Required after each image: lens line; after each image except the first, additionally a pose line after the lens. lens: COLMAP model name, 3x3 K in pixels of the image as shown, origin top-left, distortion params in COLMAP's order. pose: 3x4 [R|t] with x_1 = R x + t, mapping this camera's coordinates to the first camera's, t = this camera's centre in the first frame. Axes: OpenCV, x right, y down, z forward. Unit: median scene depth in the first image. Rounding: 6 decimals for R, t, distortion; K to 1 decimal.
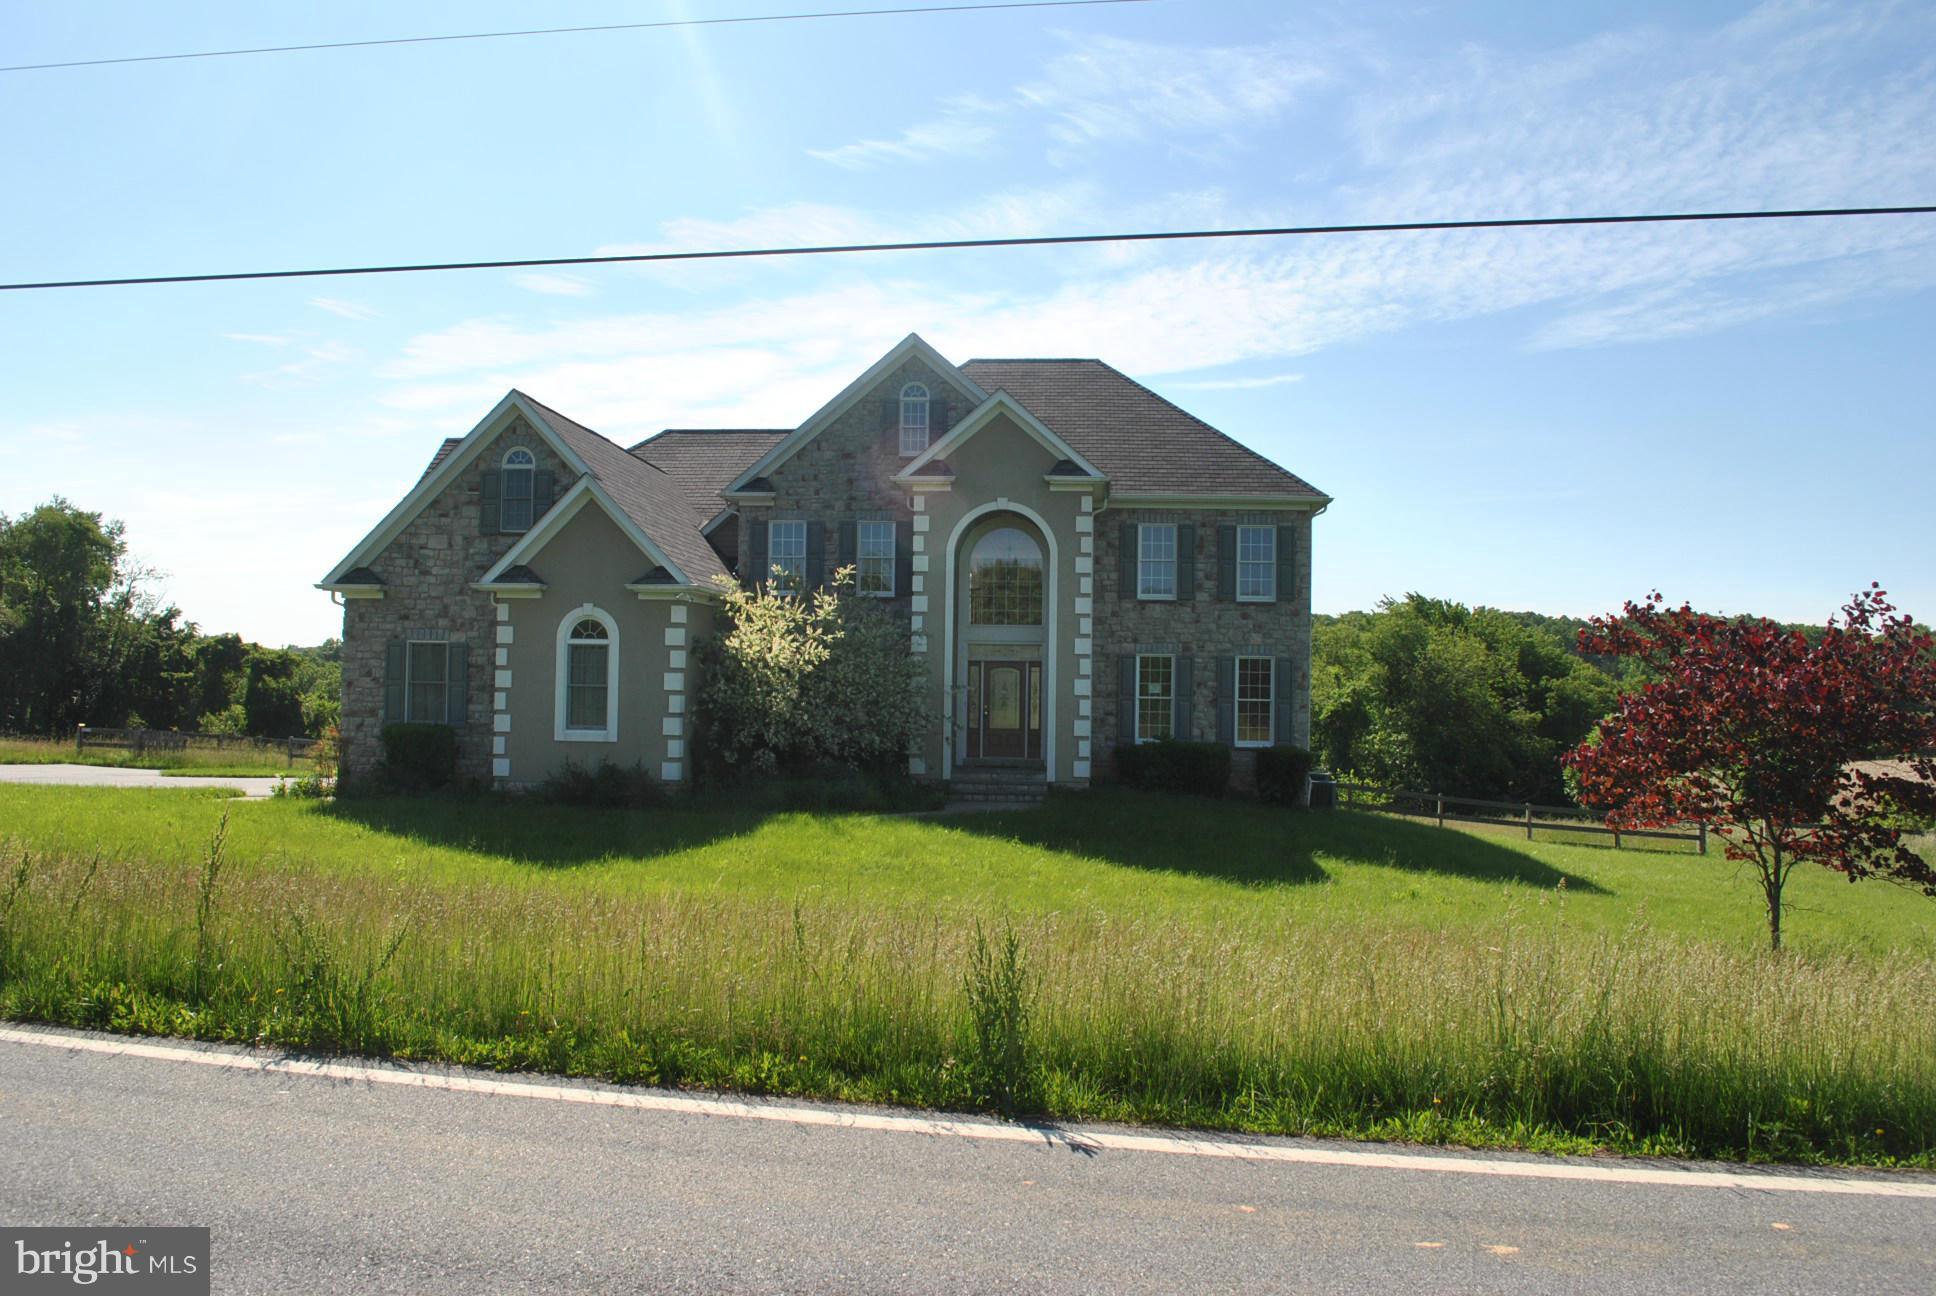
lens RADIAL K [[1575.0, 0, 968.0], [0, 1575.0, 648.0], [0, 0, 1]] dist [-0.046707, -0.004183]
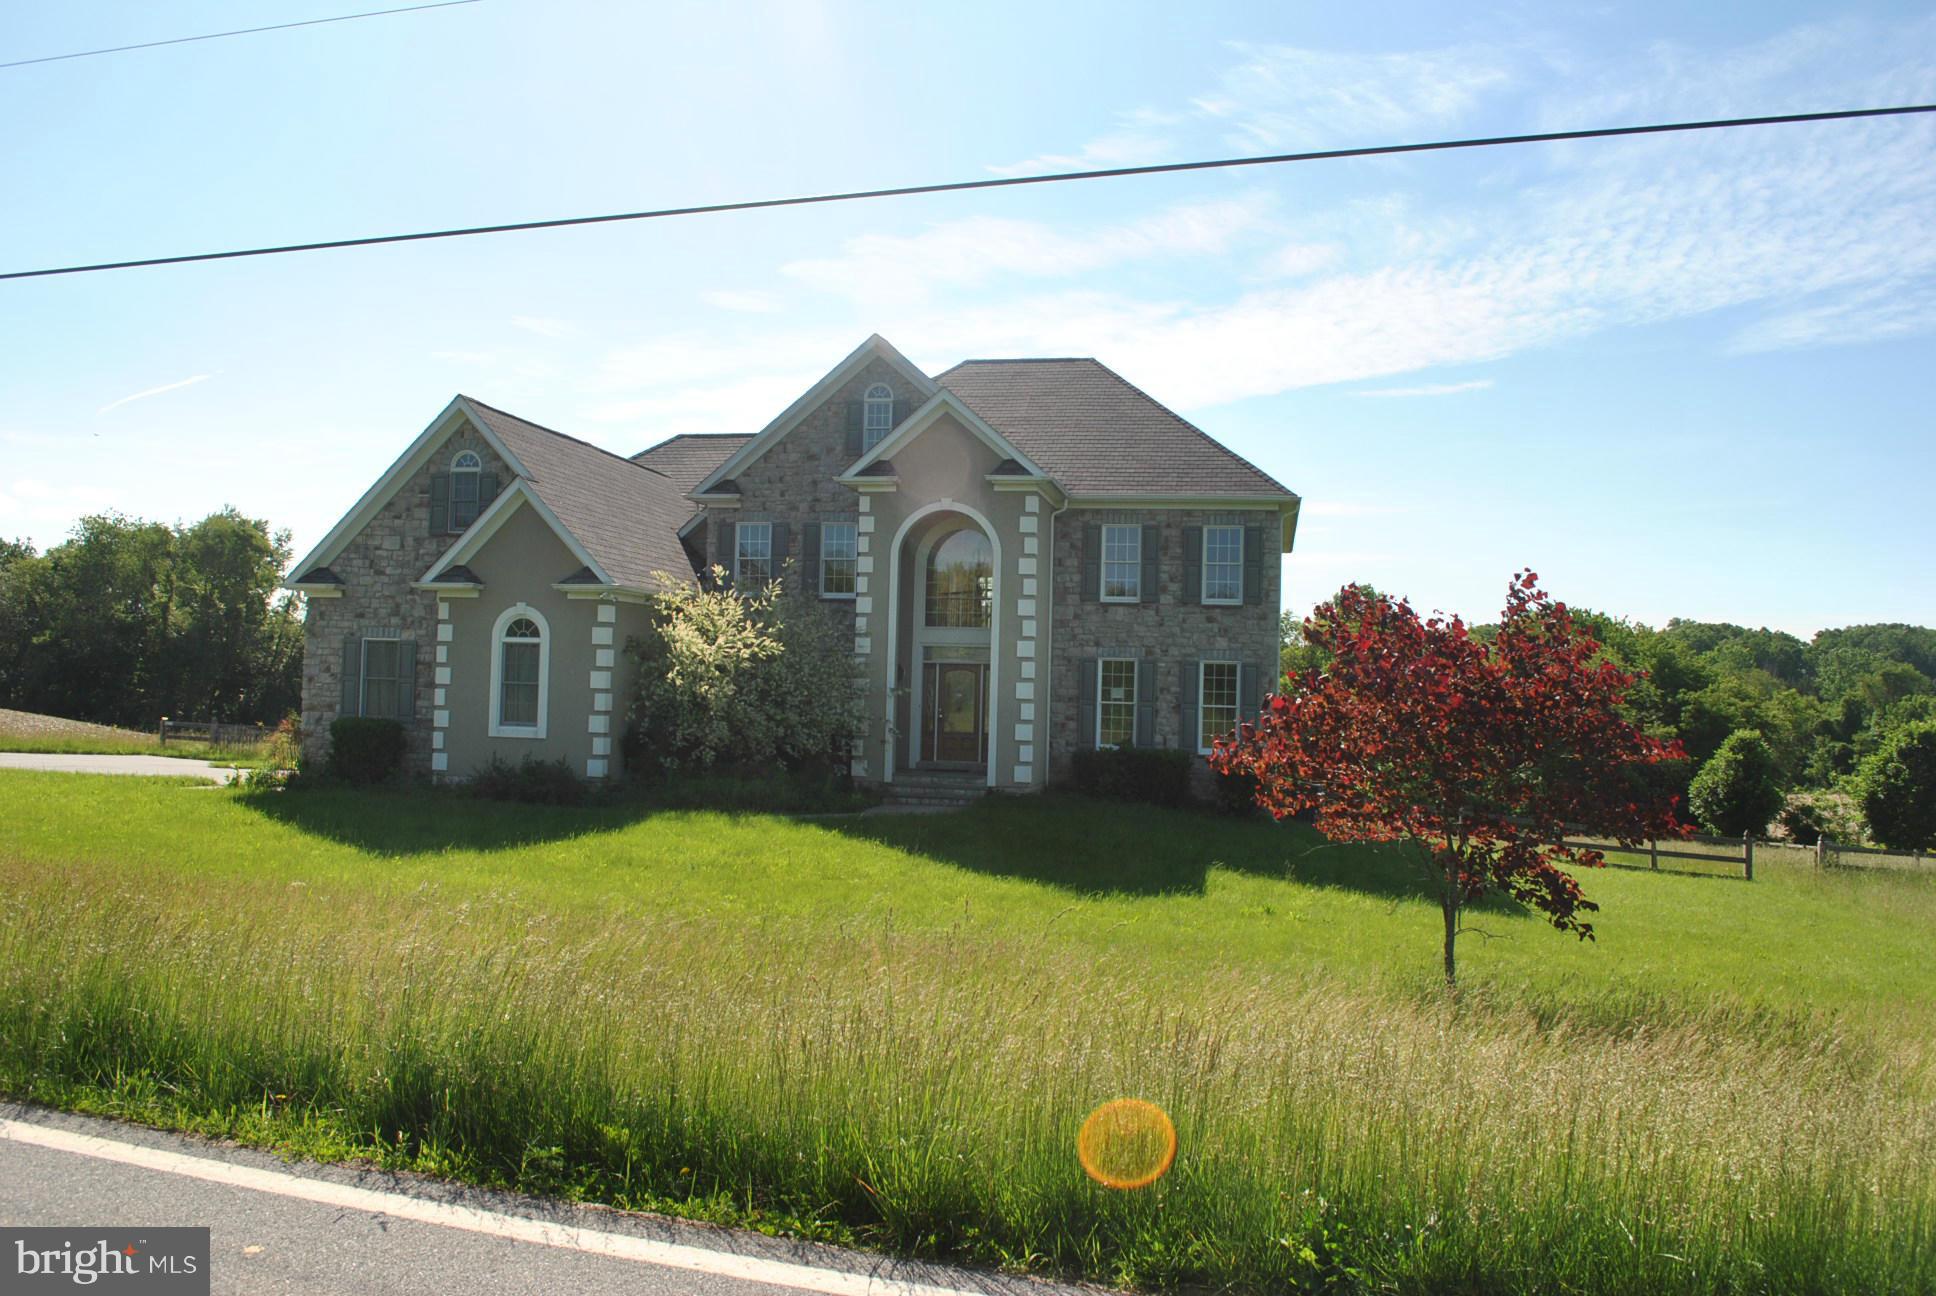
lens RADIAL K [[1565.8, 0, 968.0], [0, 1565.8, 618.9], [0, 0, 1]] dist [-0.065800, 0.012799]
pose [[0.992623, 0.004869, -0.121147, 0.144109], [-0.007801, 0.999688, -0.023741, 0.003443], [0.120993, 0.024511, 0.992351, 0.026344]]
